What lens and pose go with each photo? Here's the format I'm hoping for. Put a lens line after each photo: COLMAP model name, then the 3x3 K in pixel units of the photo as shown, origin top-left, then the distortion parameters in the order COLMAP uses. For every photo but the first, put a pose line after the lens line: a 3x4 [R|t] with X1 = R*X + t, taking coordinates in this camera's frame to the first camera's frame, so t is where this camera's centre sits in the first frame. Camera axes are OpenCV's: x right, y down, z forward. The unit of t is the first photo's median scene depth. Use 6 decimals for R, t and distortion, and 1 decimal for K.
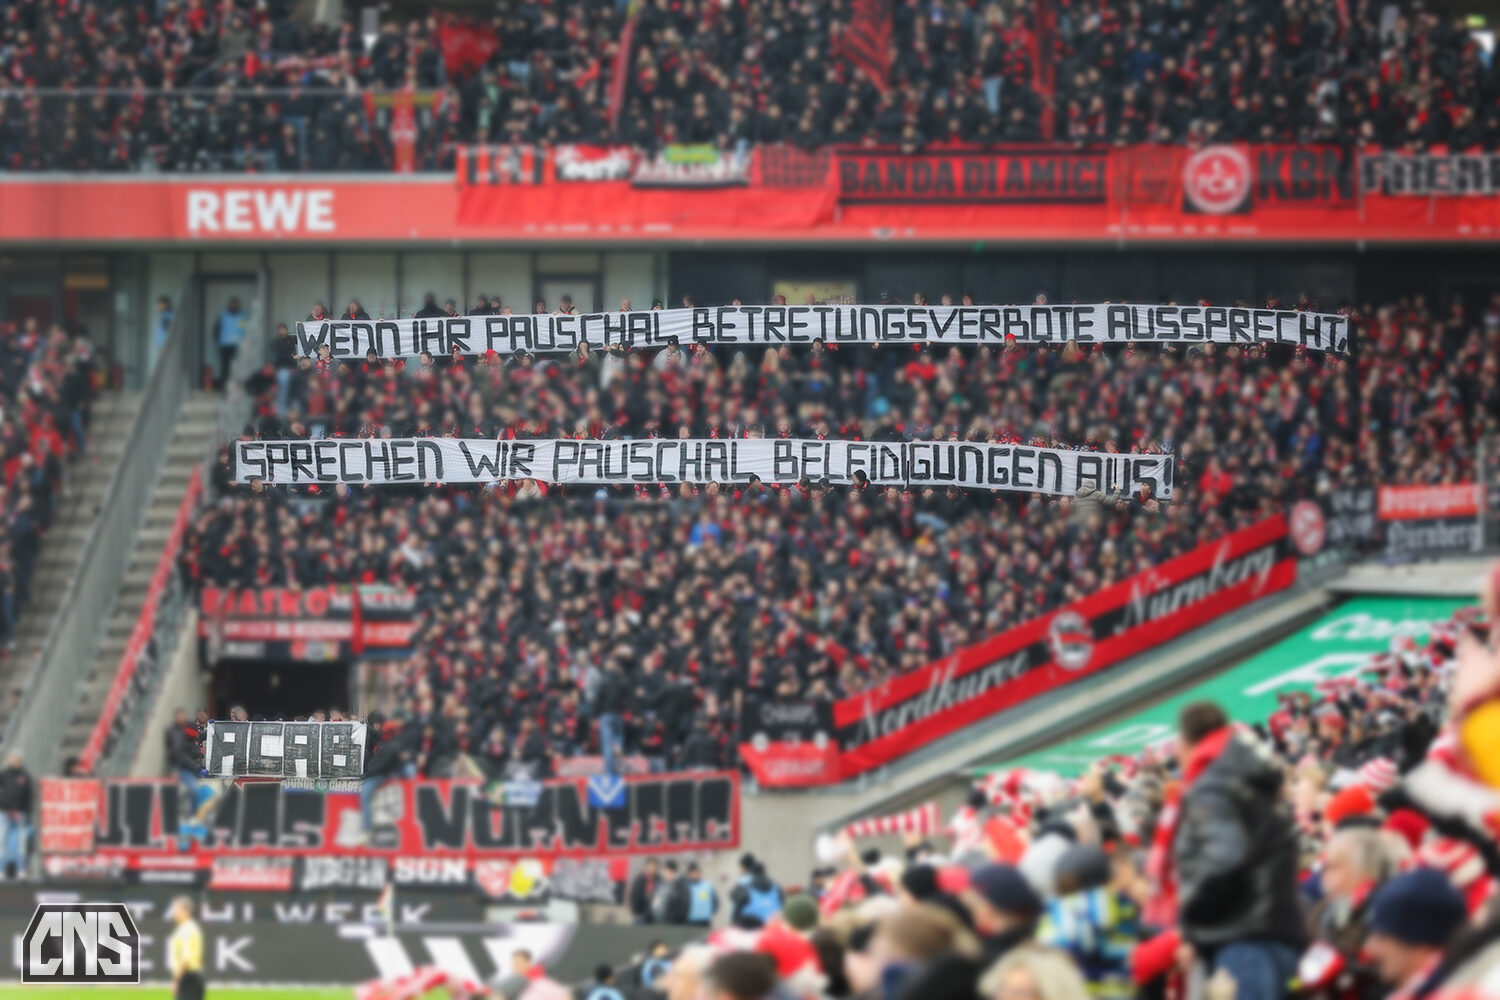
lens RADIAL K [[6537.5, 0, 759.0], [0, 6537.5, 496.1], [0, 0, 1]] dist [0.190706, 0.000000]
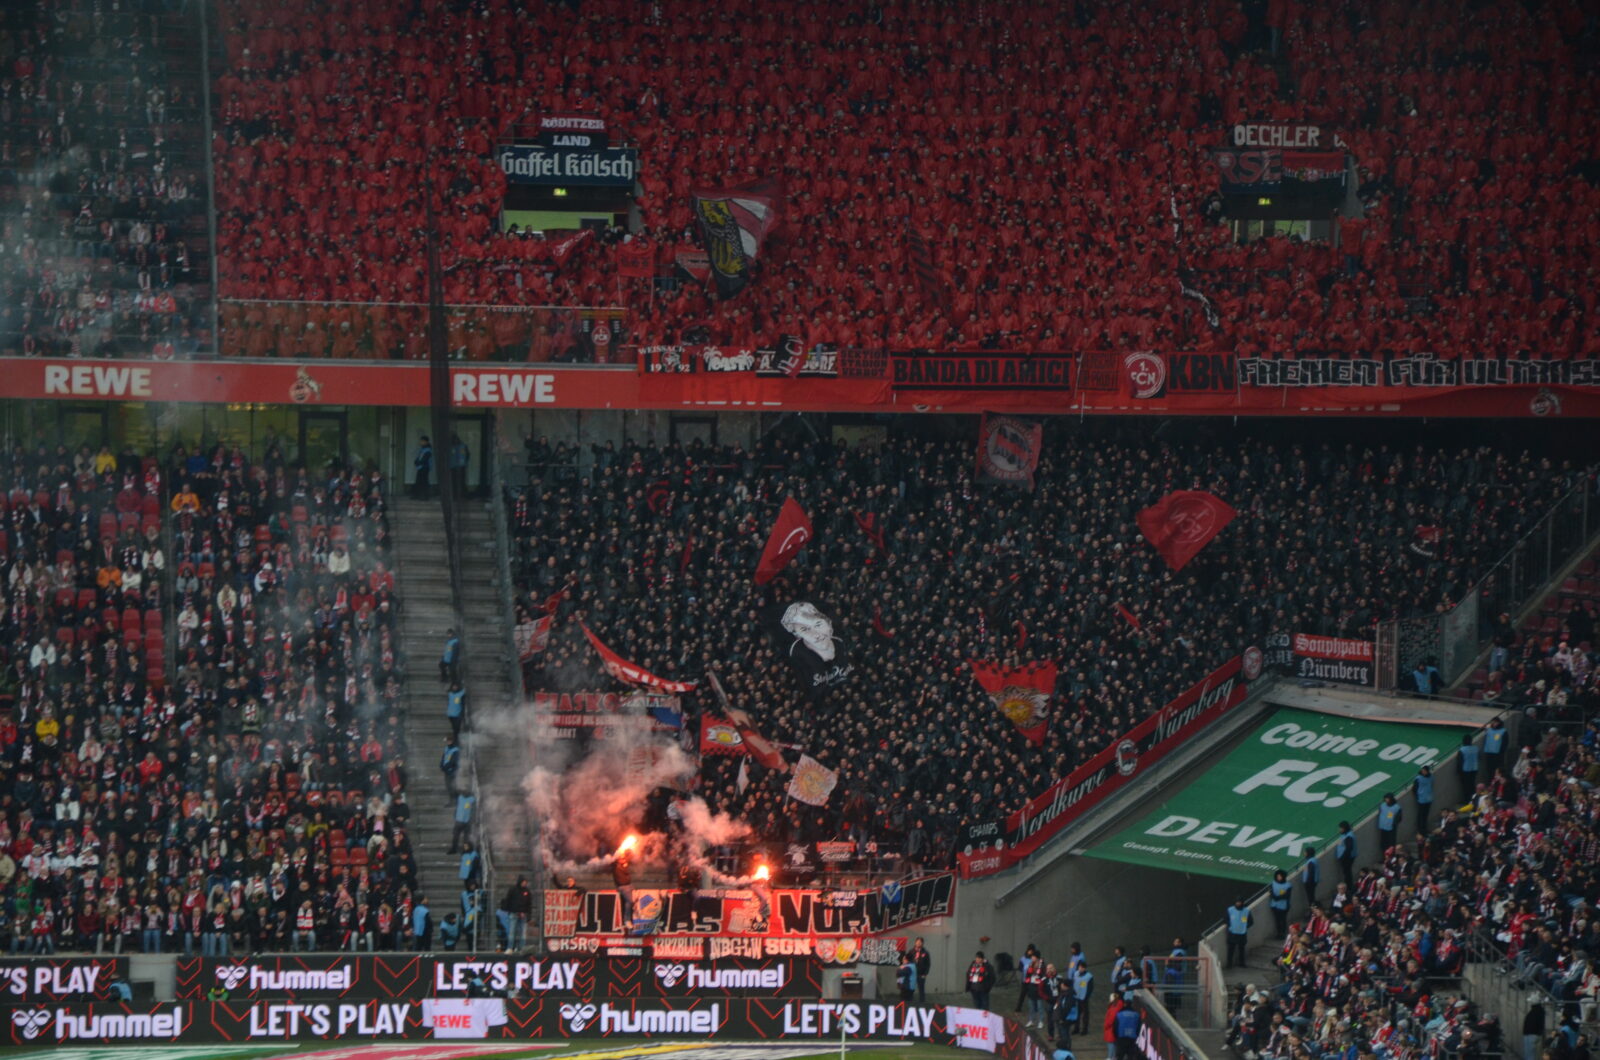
lens RADIAL K [[6509.5, 0, 828.1], [0, 6509.5, 600.4], [0, 0, 1]] dist [1.563596, 0.000000]
pose [[0.984210, -0.003200, 0.176978, -0.325041], [-0.023954, 0.988231, 0.151081, -0.270624], [-0.175378, -0.152935, 0.972550, -0.556215]]
